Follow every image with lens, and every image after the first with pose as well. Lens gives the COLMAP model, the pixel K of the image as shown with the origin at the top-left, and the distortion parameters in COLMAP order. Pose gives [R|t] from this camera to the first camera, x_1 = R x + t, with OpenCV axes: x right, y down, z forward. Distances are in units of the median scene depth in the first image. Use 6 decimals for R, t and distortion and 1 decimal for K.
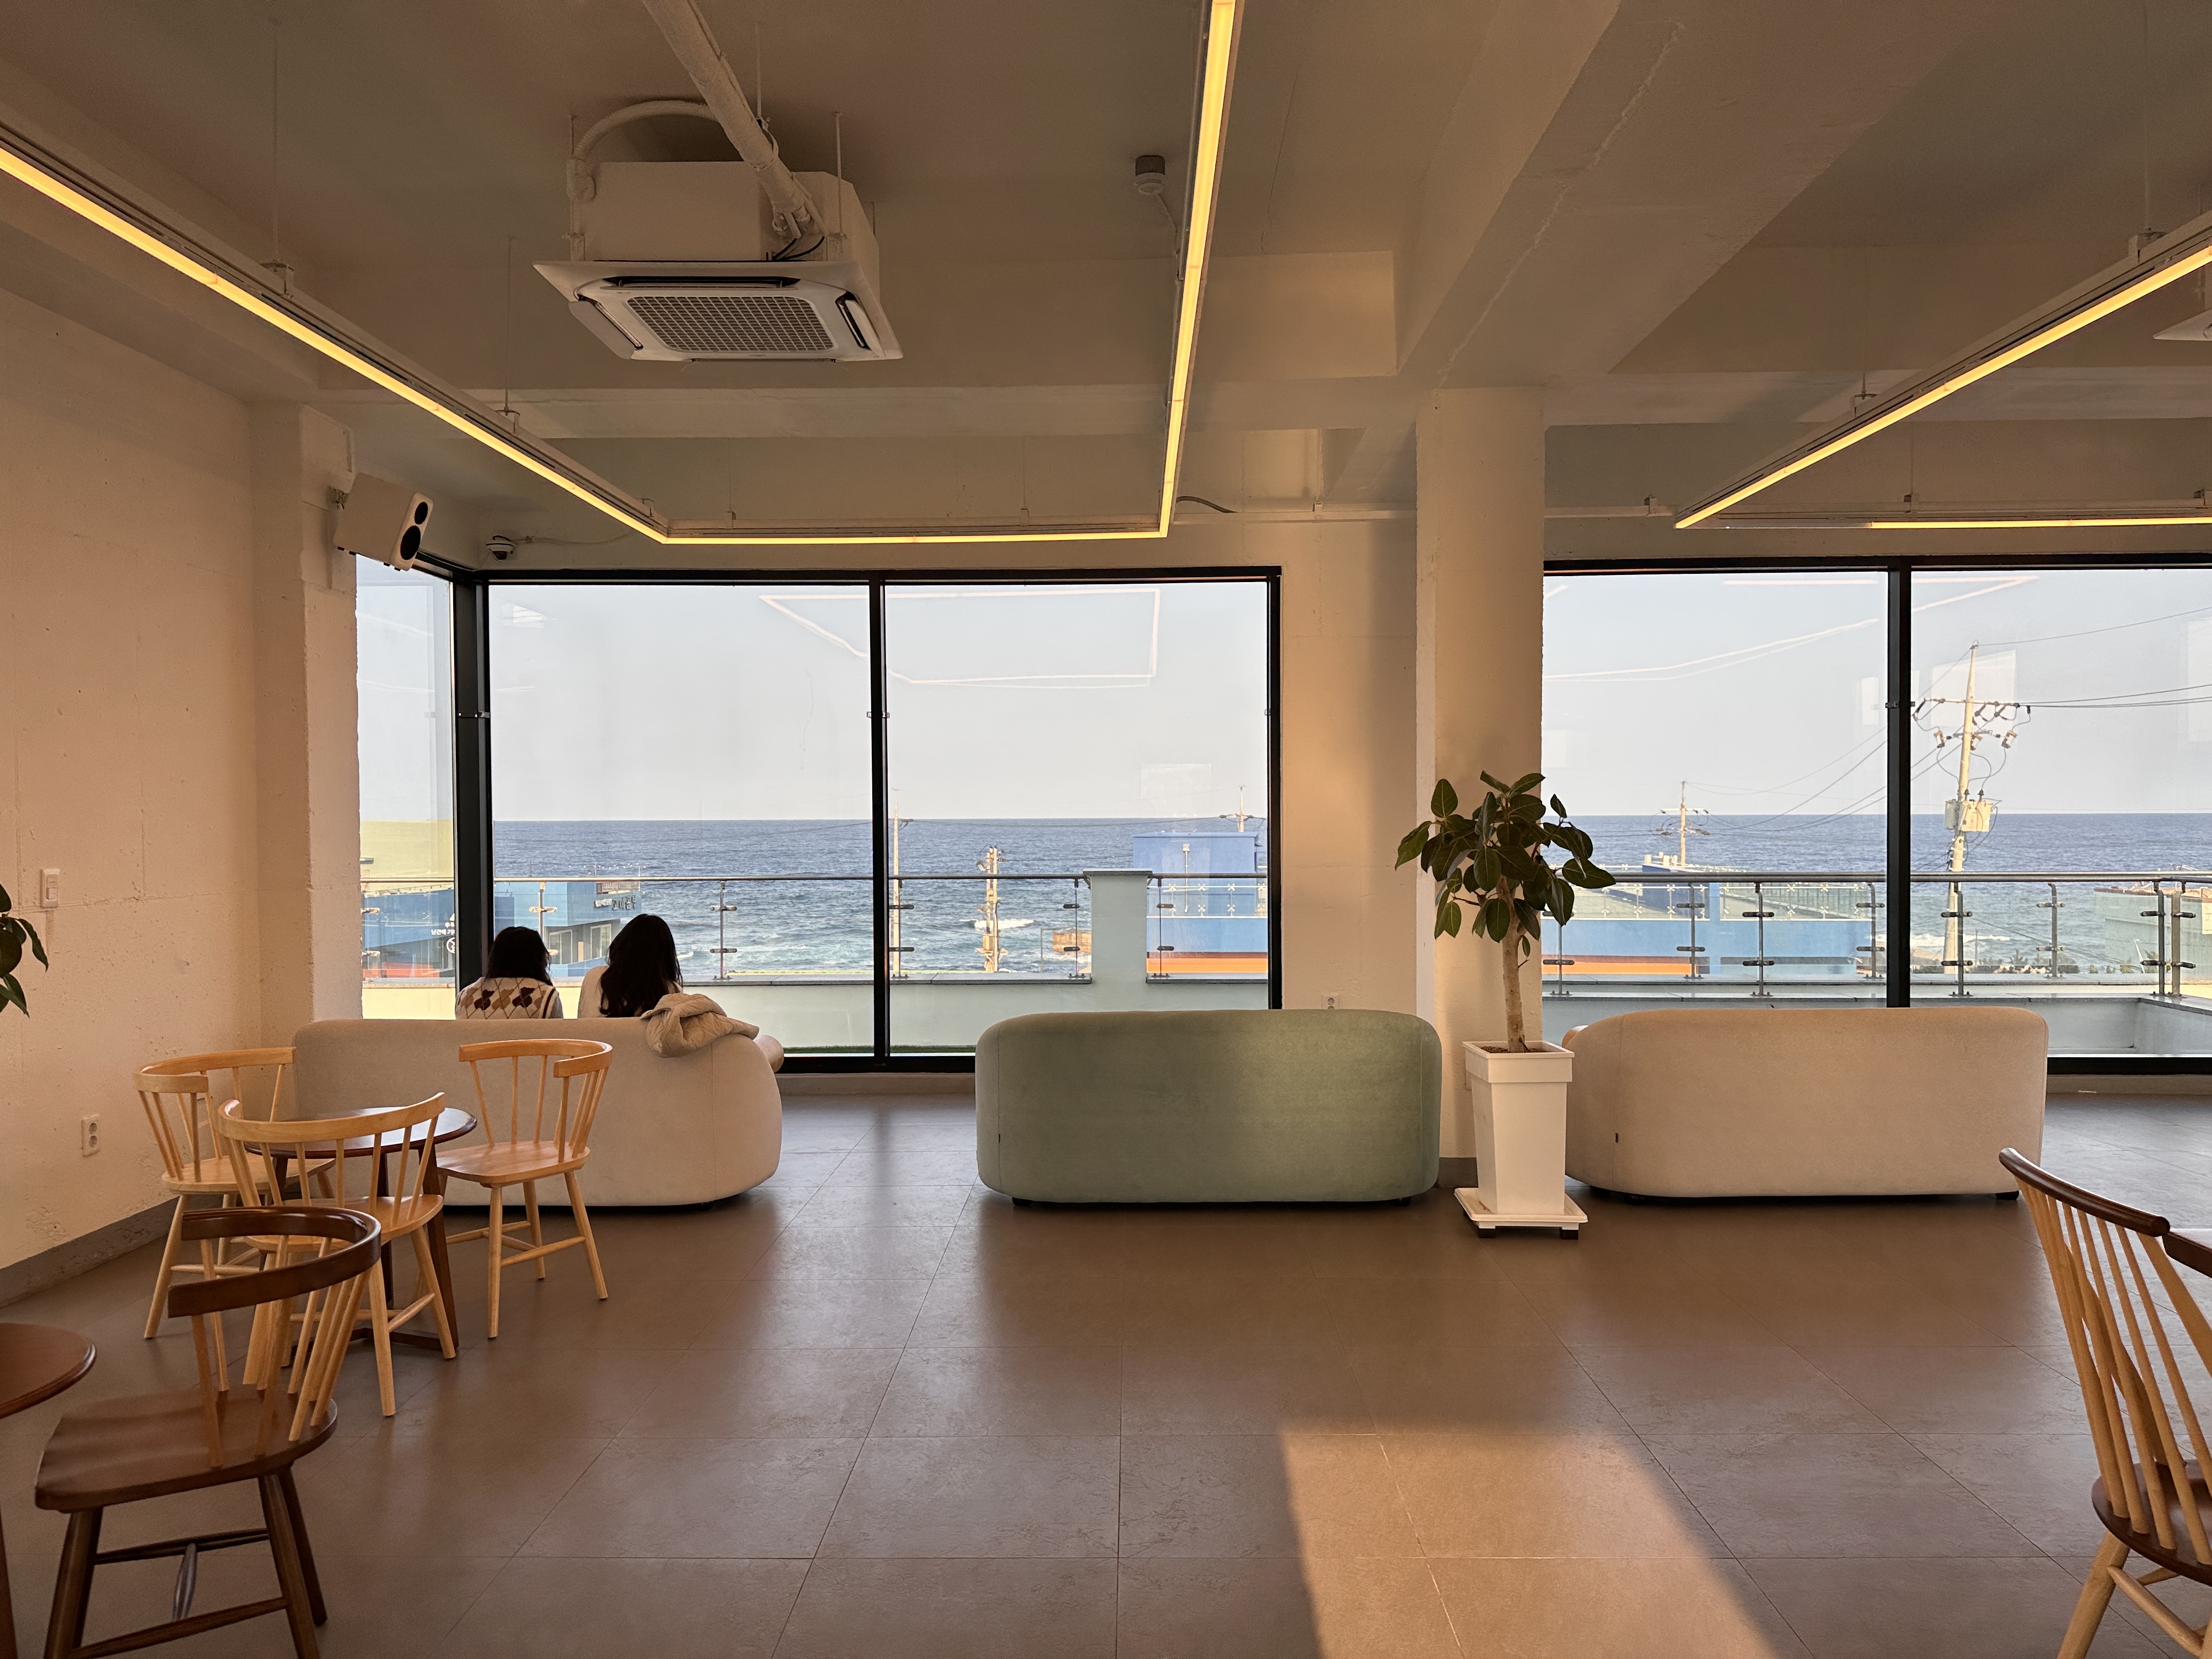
lens RADIAL K [[1582.2, 0, 1111.7], [0, 1582.2, 847.6], [0, 0, 1]] dist [0.003599, -0.009862]
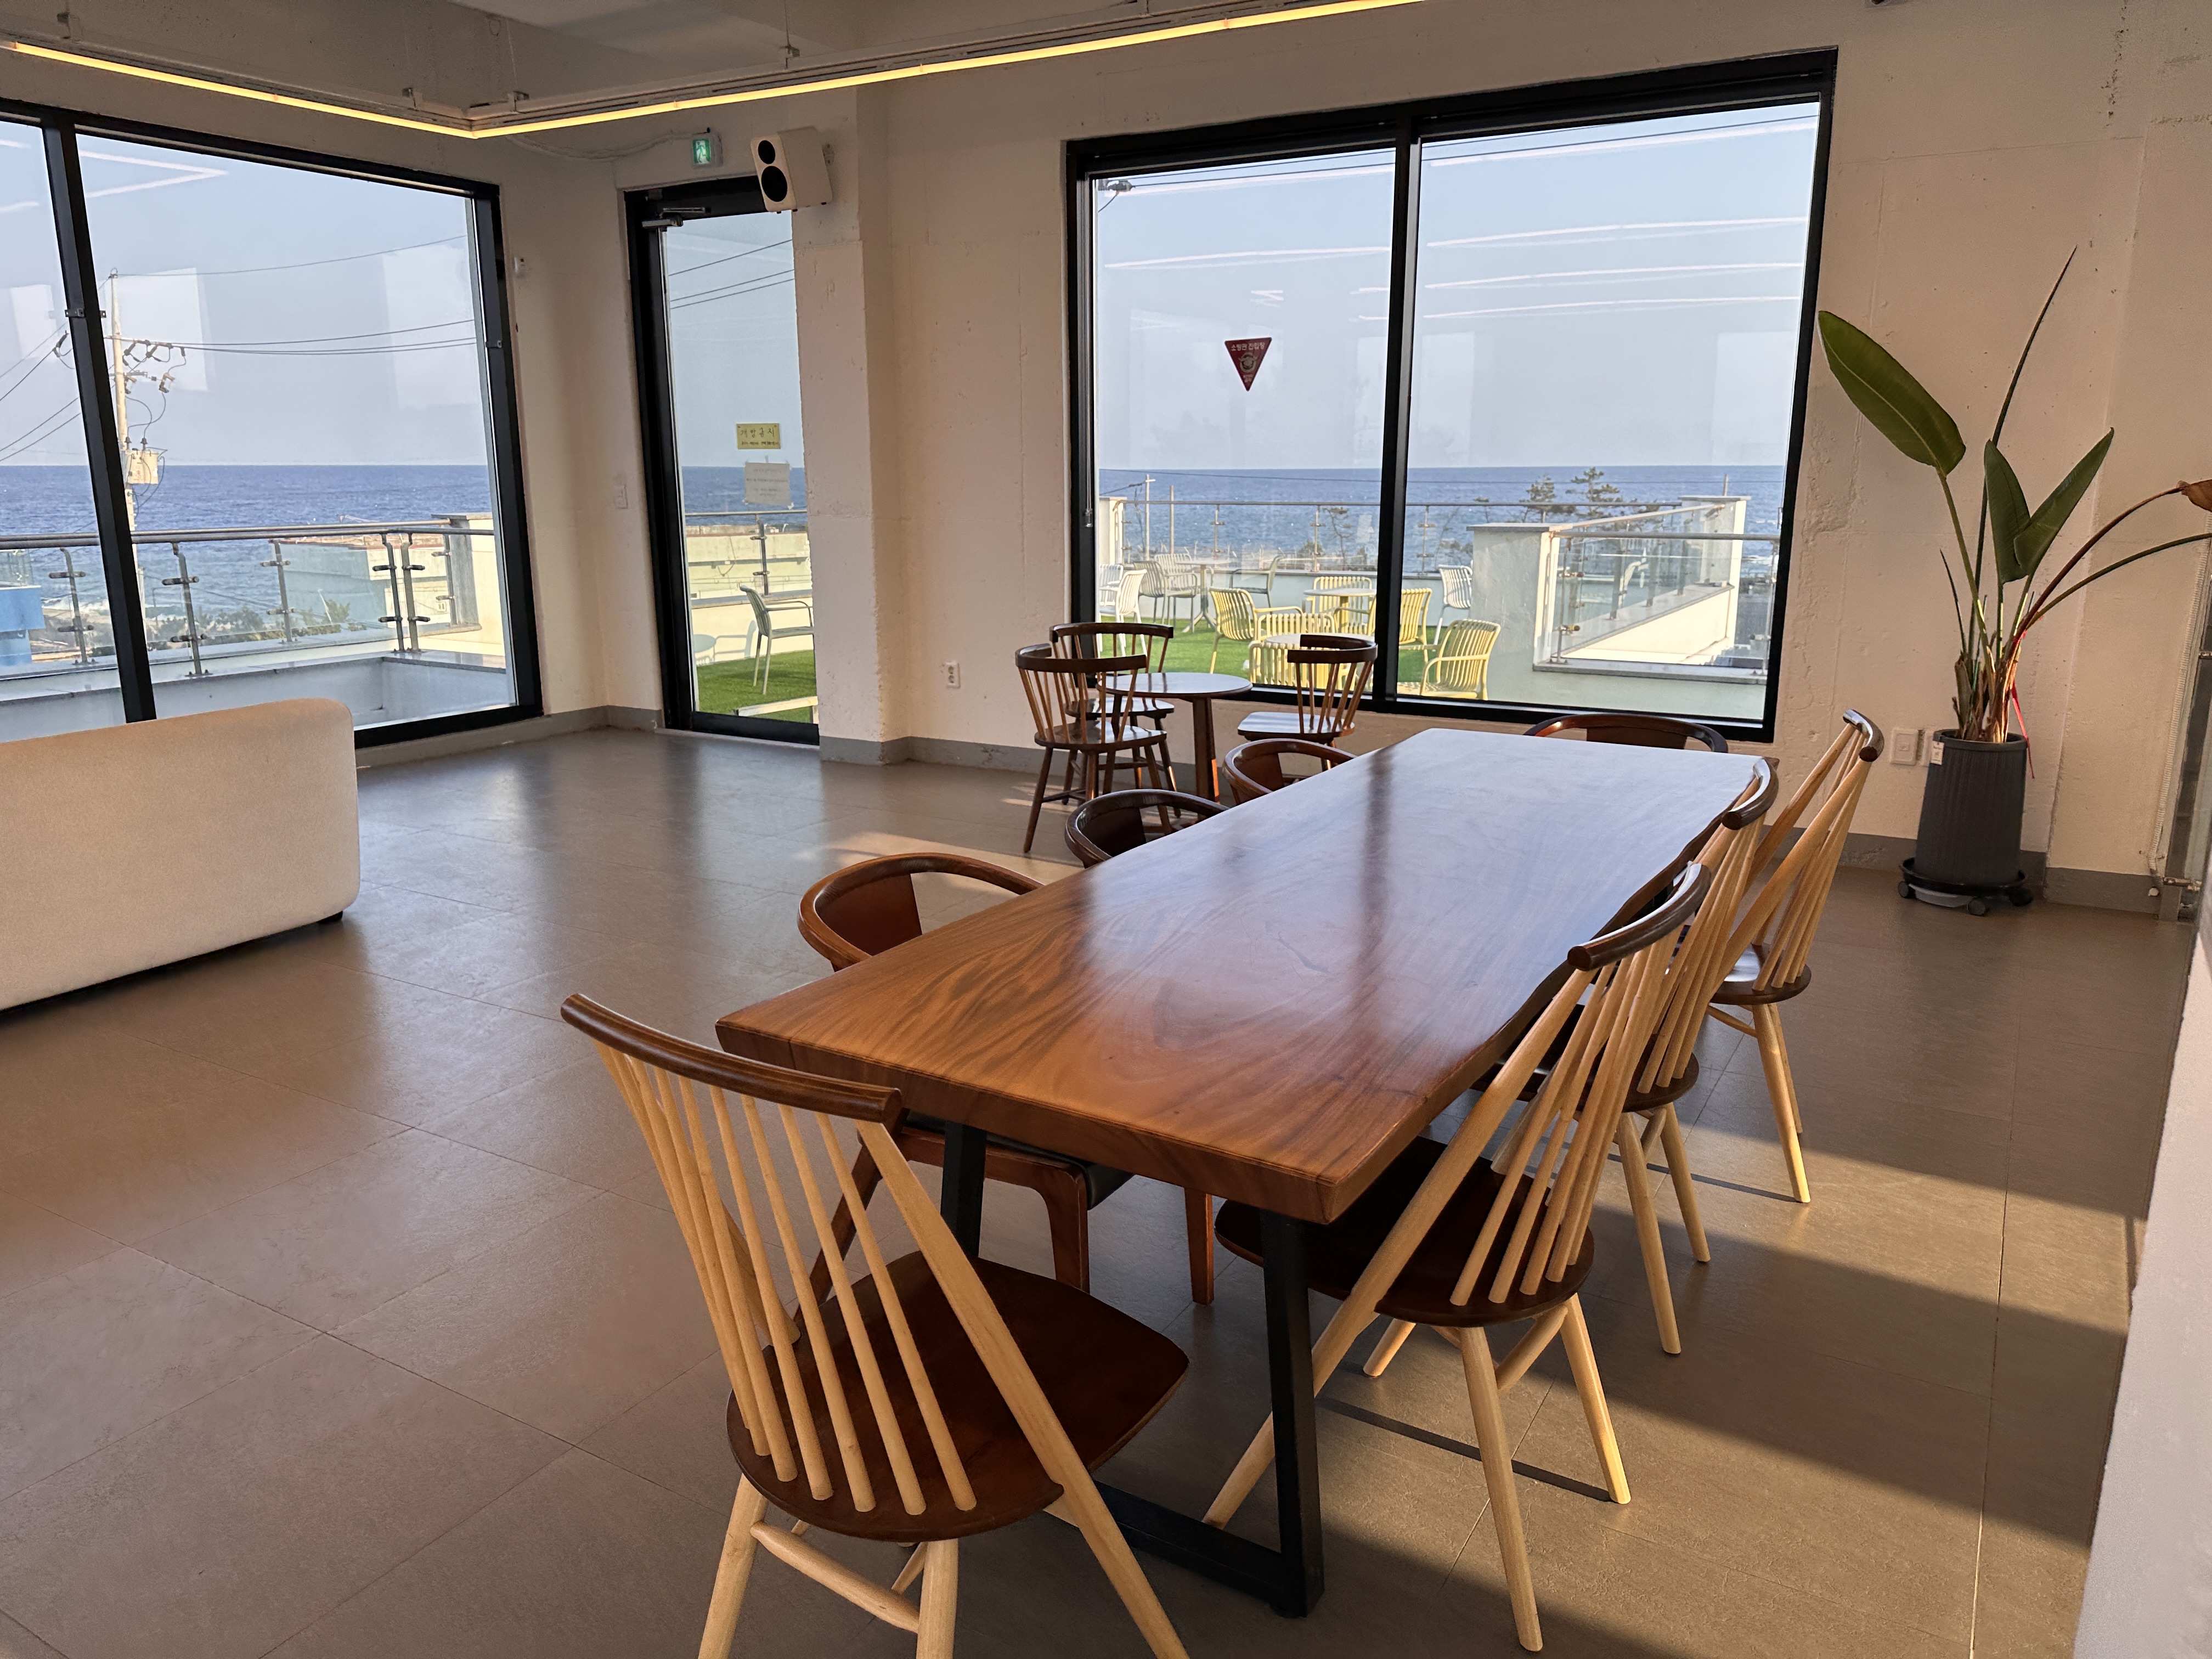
lens RADIAL K [[1582.2, 0, 1108.3], [0, 1582.2, 834.3], [0, 0, 1]] dist [0.003599, -0.009862]
pose [[0.505520, -0.191686, 0.841253, 0.040328], [0.013931, 0.976696, 0.214176, 0.000210], [-0.862703, -0.096550, 0.496410, 0.126816]]
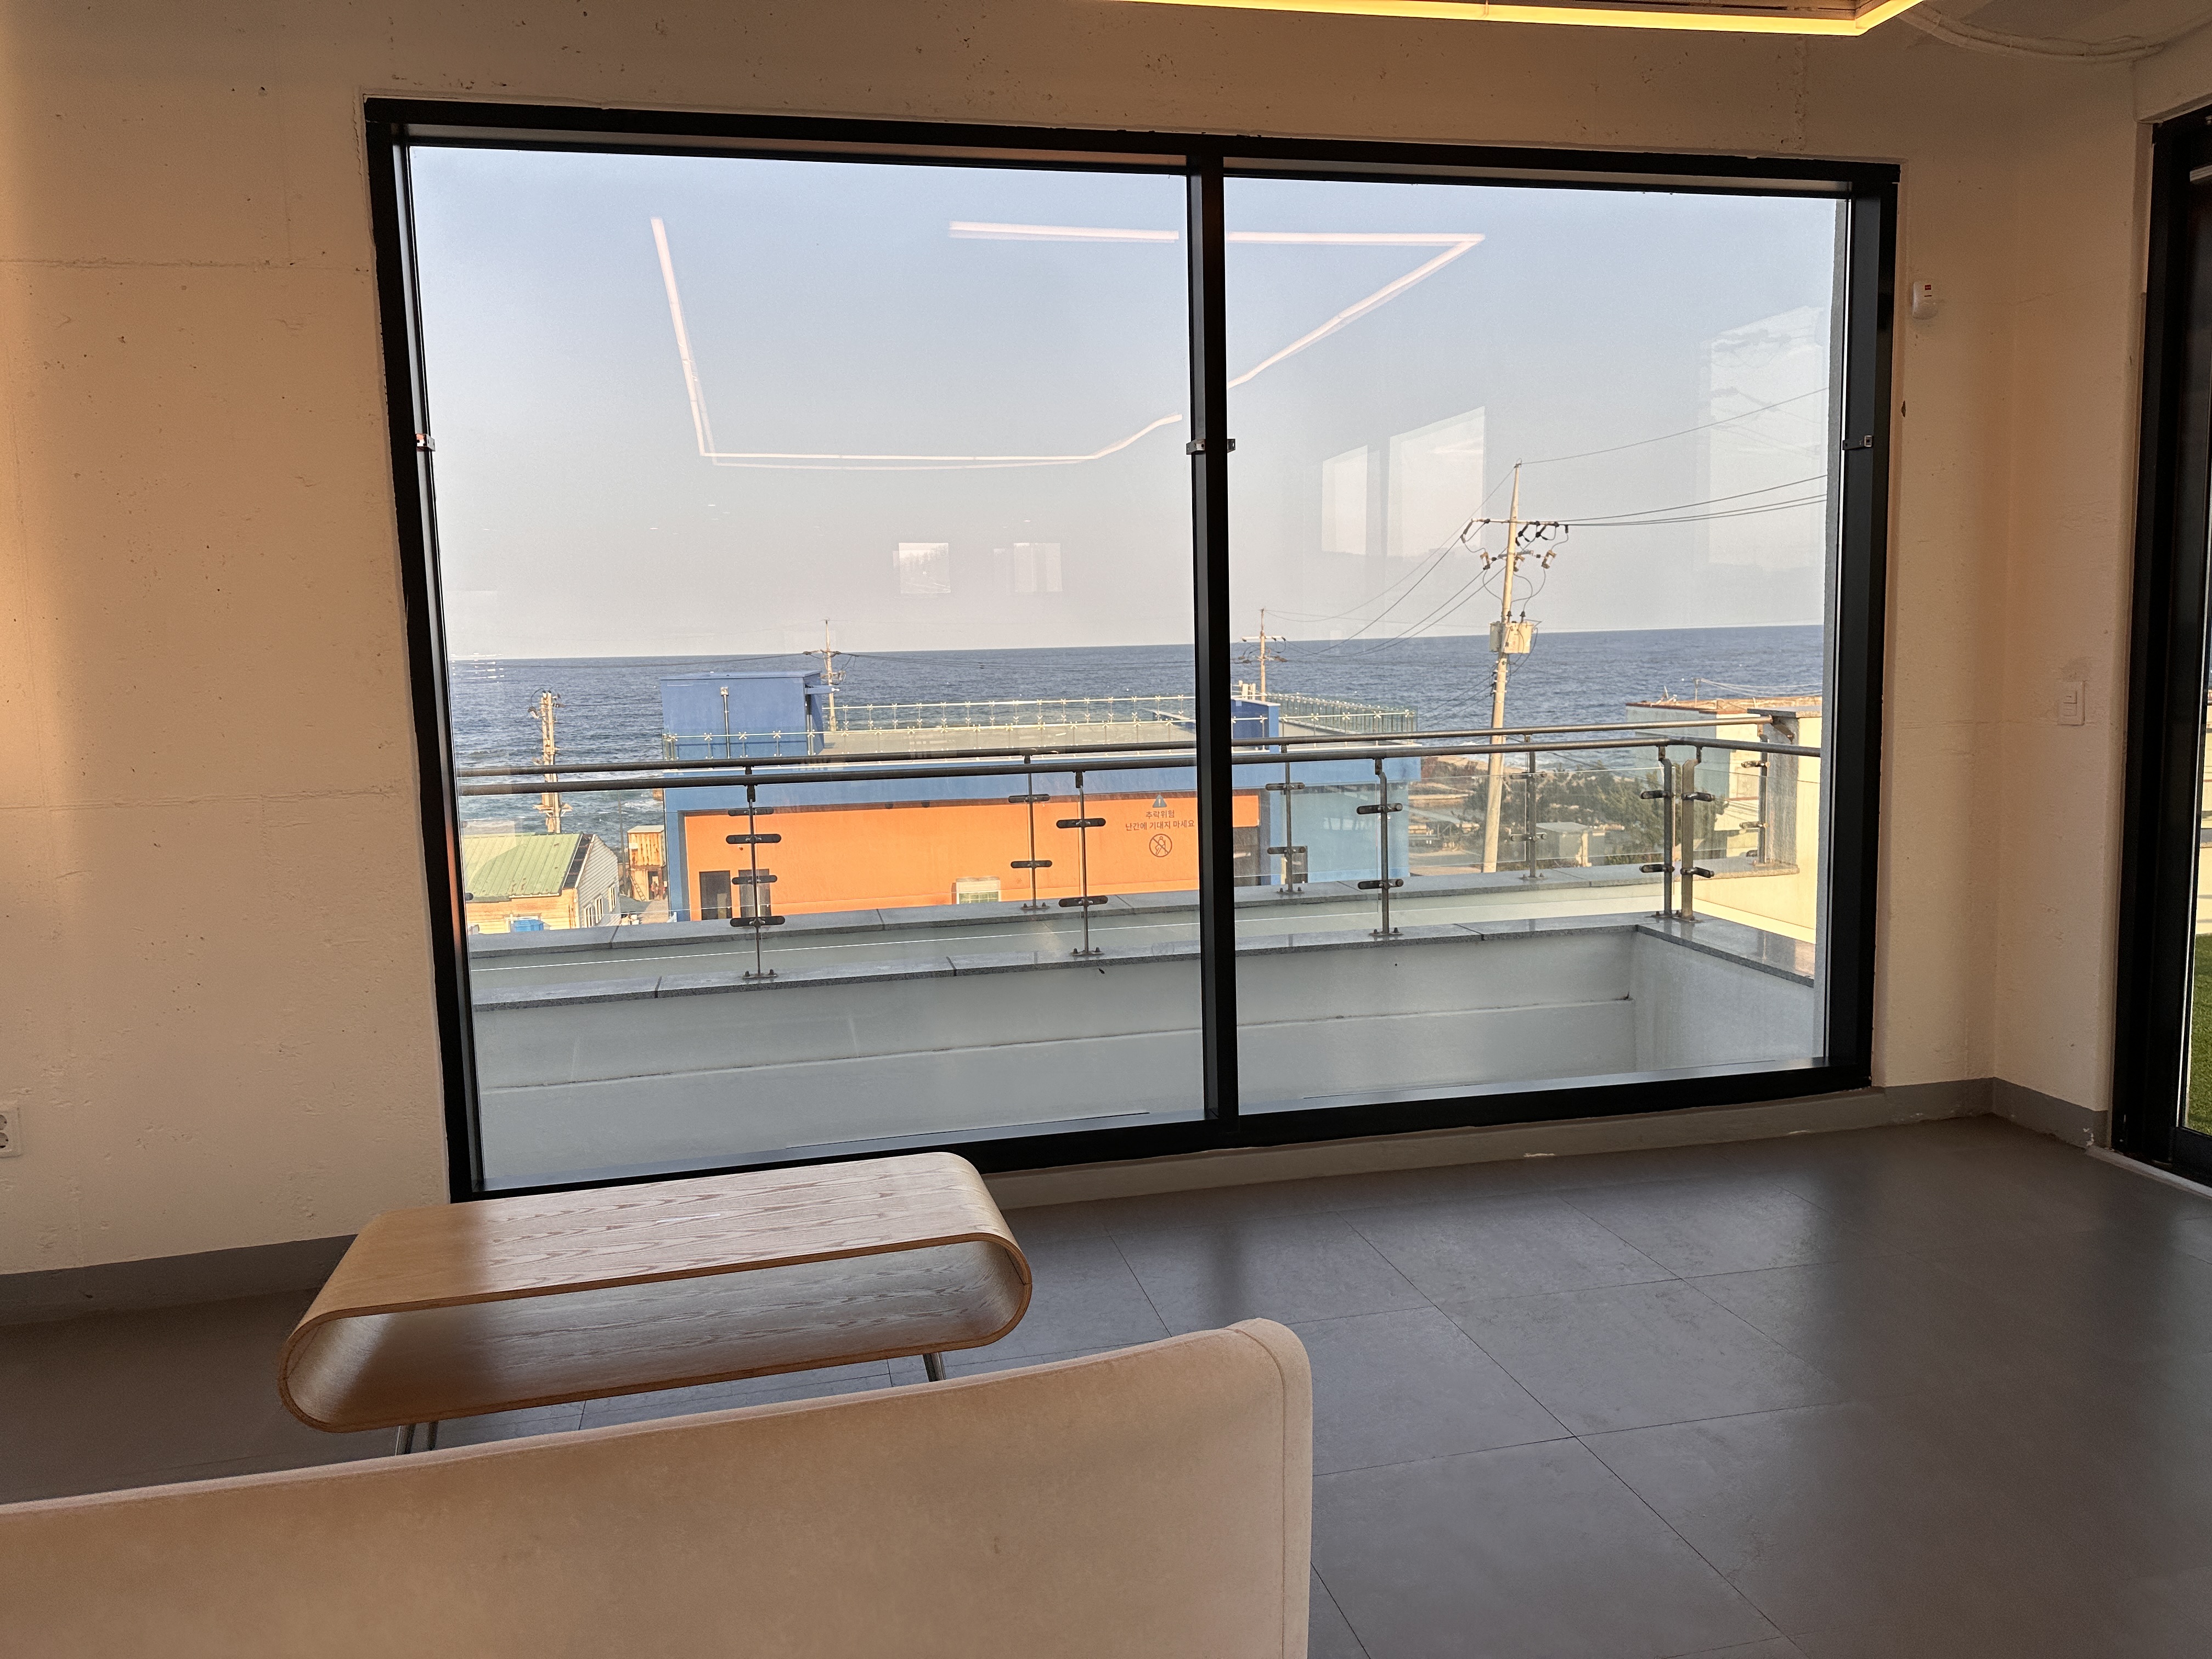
lens RADIAL K [[1582.2, 0, 1067.3], [0, 1582.2, 838.5], [0, 0, 1]] dist [0.003599, -0.009862]
pose [[0.976536, -0.047443, 0.210064, 0.277072], [0.026514, 0.994498, 0.101349, -0.013398], [-0.213717, -0.093401, 0.972420, 0.406463]]
